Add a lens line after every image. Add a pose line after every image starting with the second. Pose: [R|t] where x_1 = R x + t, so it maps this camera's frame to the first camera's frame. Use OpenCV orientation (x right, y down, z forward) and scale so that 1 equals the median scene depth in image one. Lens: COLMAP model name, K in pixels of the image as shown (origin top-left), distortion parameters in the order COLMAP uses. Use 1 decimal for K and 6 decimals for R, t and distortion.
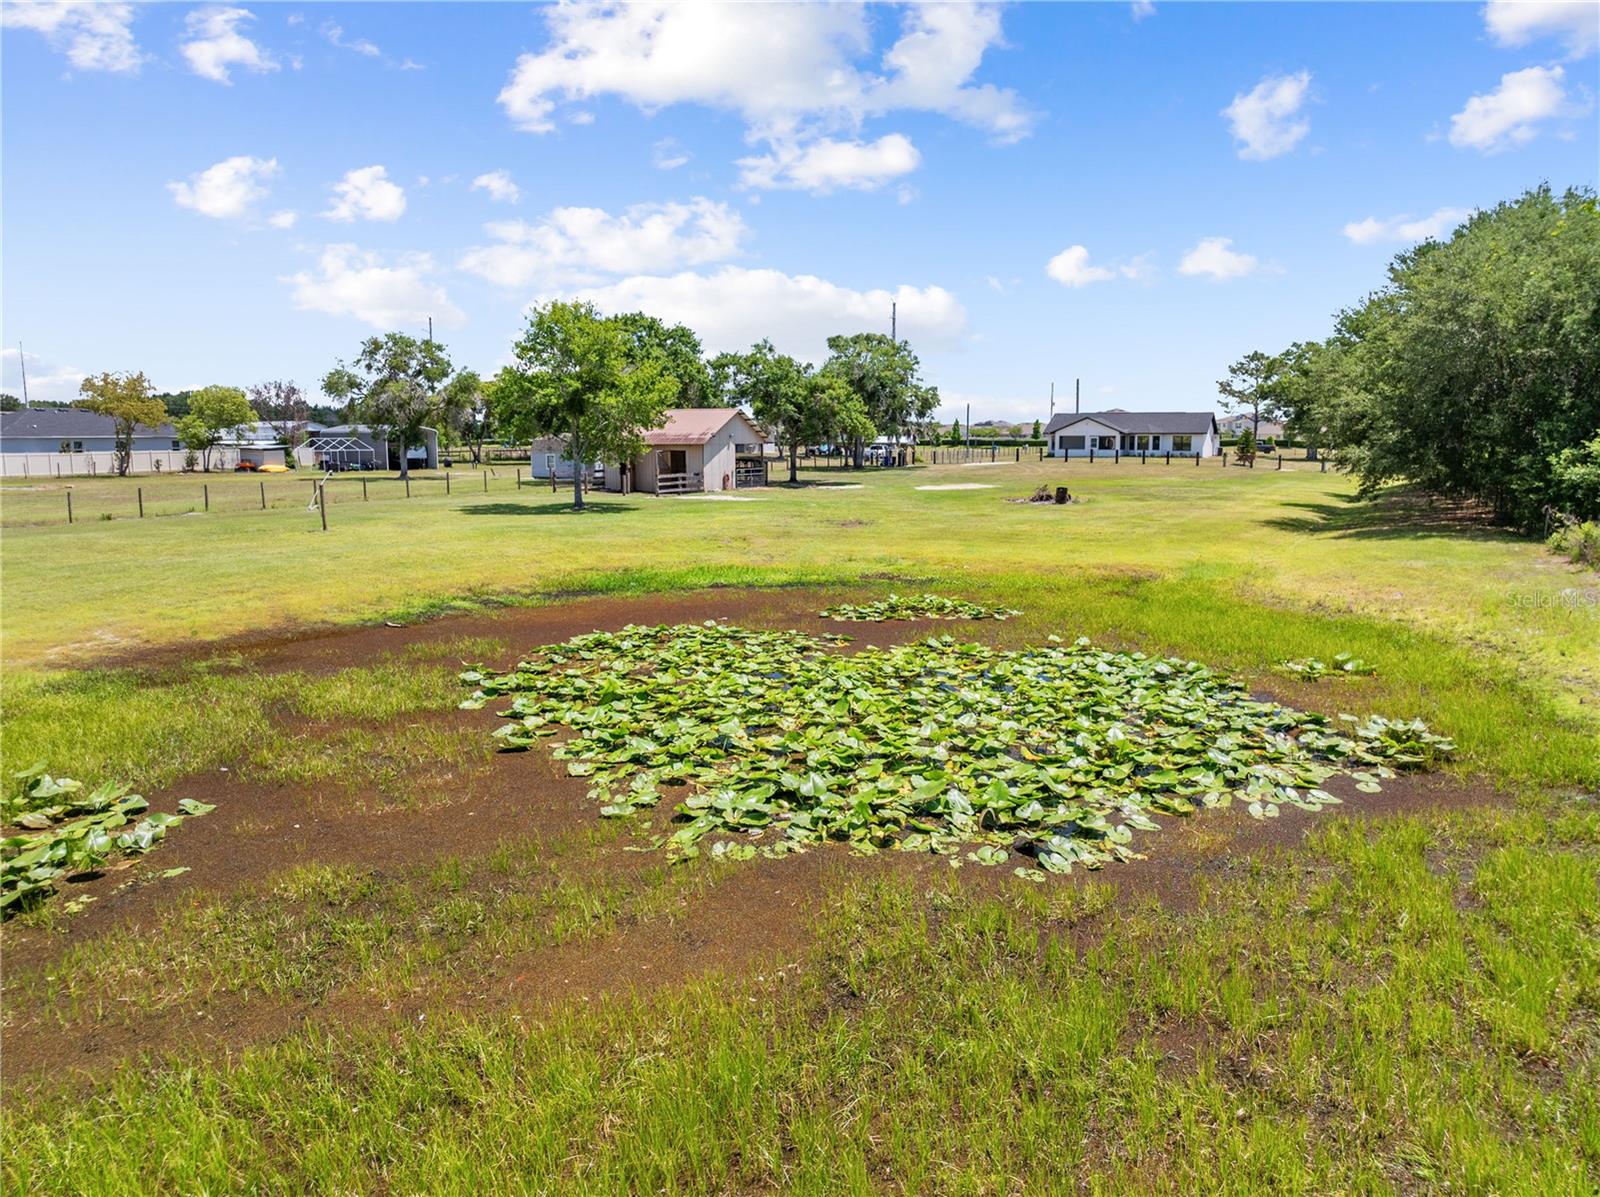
lens RADIAL K [[1127.2, 0, 807.2], [0, 1127.2, 592.1], [0, 0, 1]] dist [-0.037386, 0.004865]
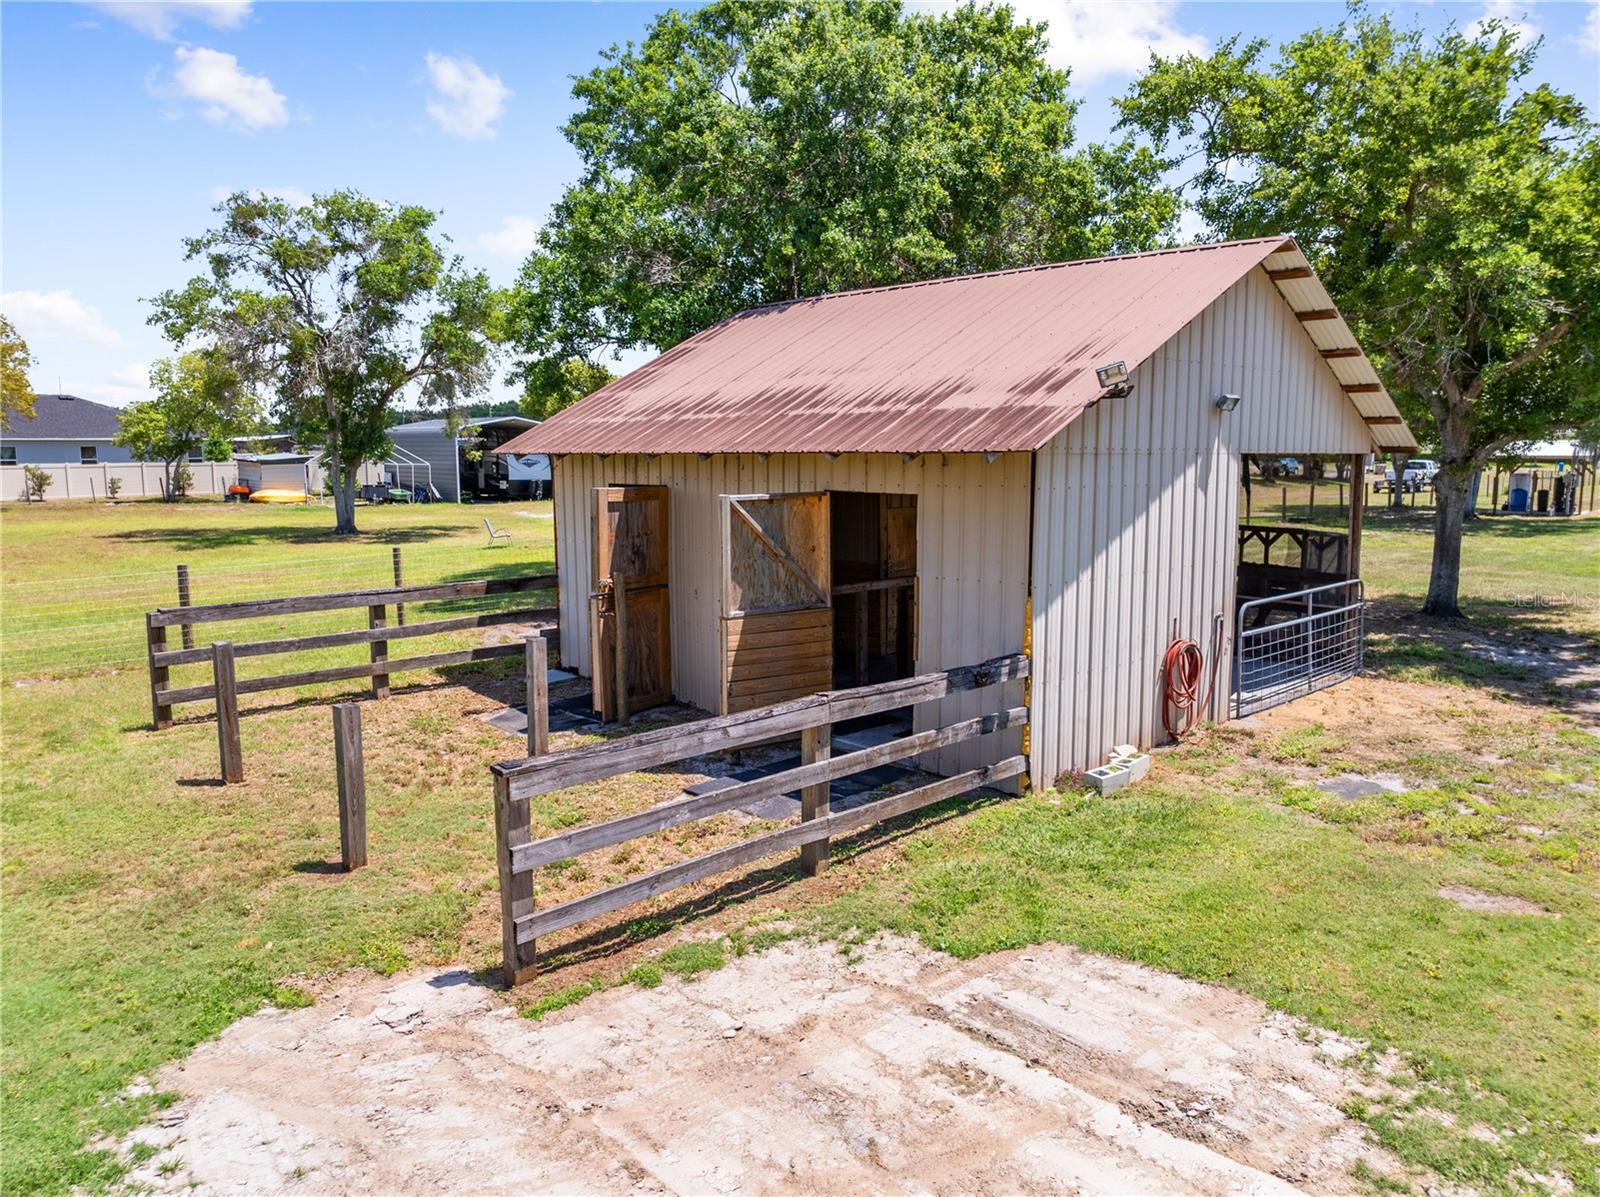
lens RADIAL K [[1127.2, 0, 807.2], [0, 1127.2, 592.1], [0, 0, 1]] dist [-0.037386, 0.004865]
pose [[0.942159, 0.042743, -0.332431, -0.068712], [-0.045958, 0.998942, -0.001812, -0.107504], [0.332002, 0.016985, 0.943126, 0.821426]]
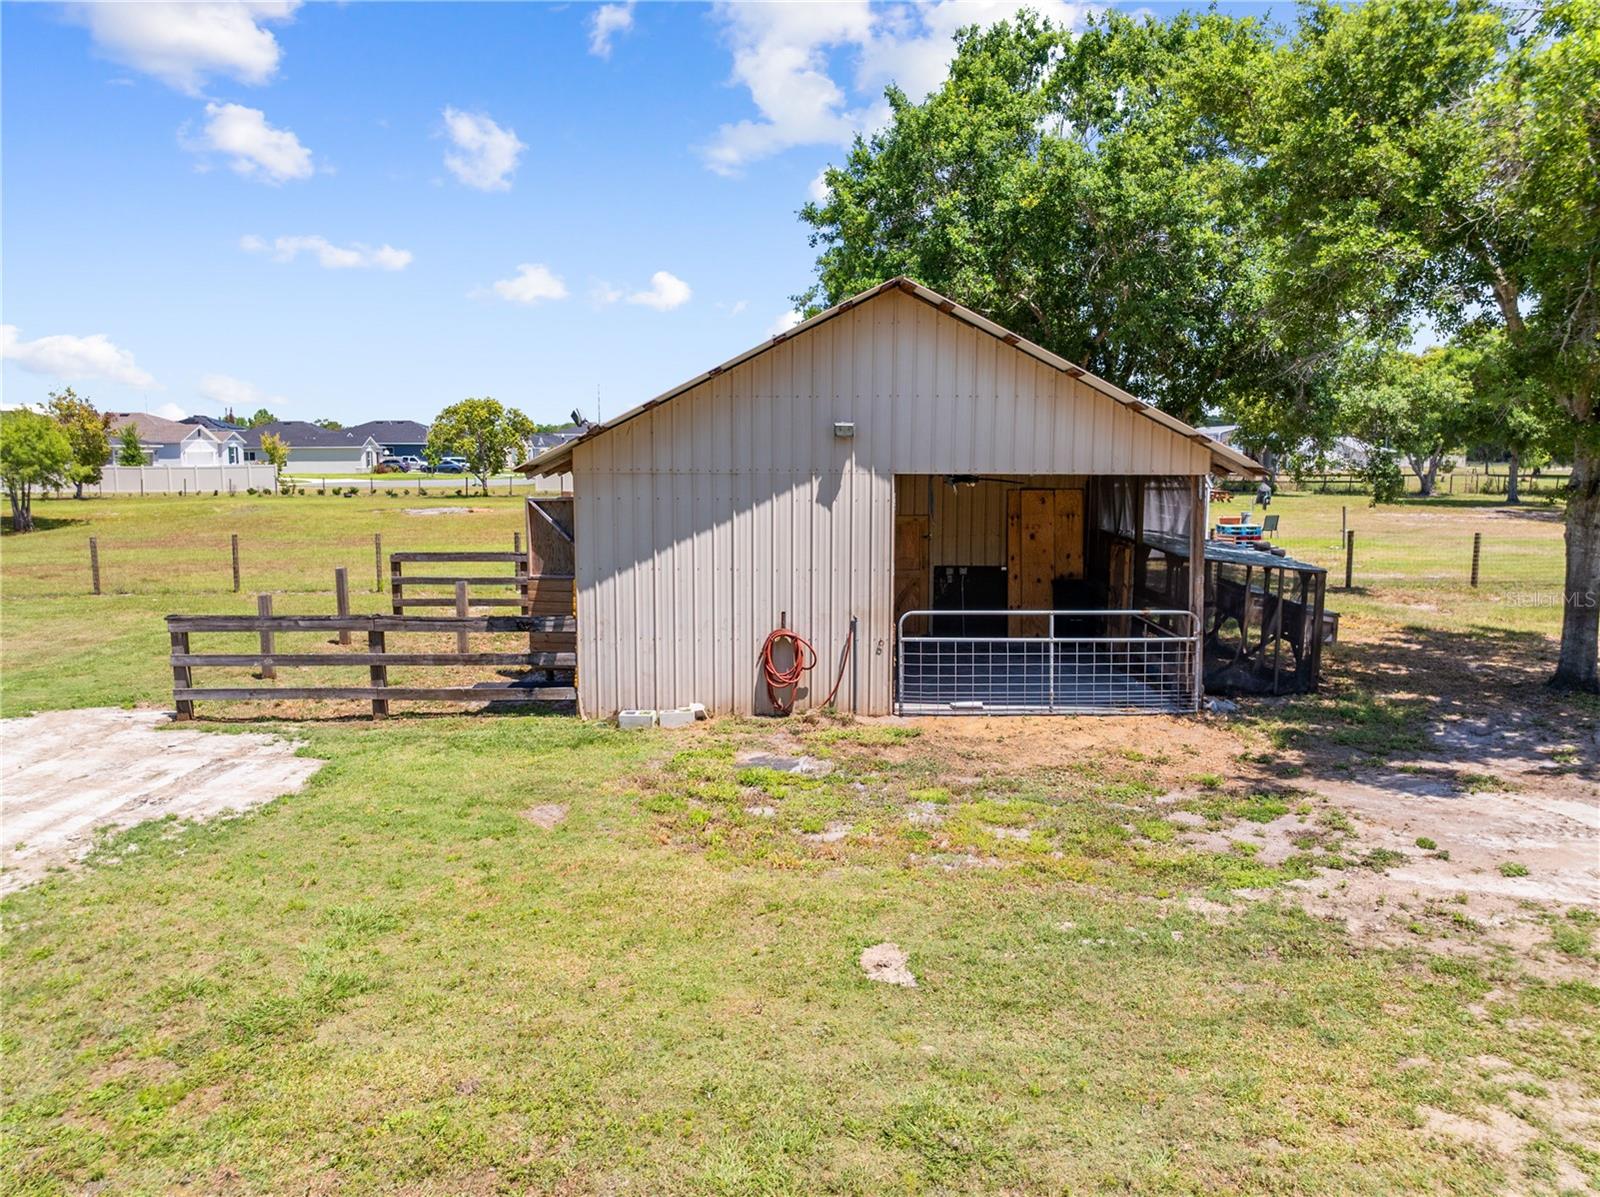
lens RADIAL K [[1127.2, 0, 807.2], [0, 1127.2, 592.1], [0, 0, 1]] dist [-0.037386, 0.004865]
pose [[0.458905, 0.113894, -0.881155, 0.091144], [-0.121862, 0.990446, 0.064555, -0.122046], [0.880089, 0.077755, 0.468400, 0.899884]]
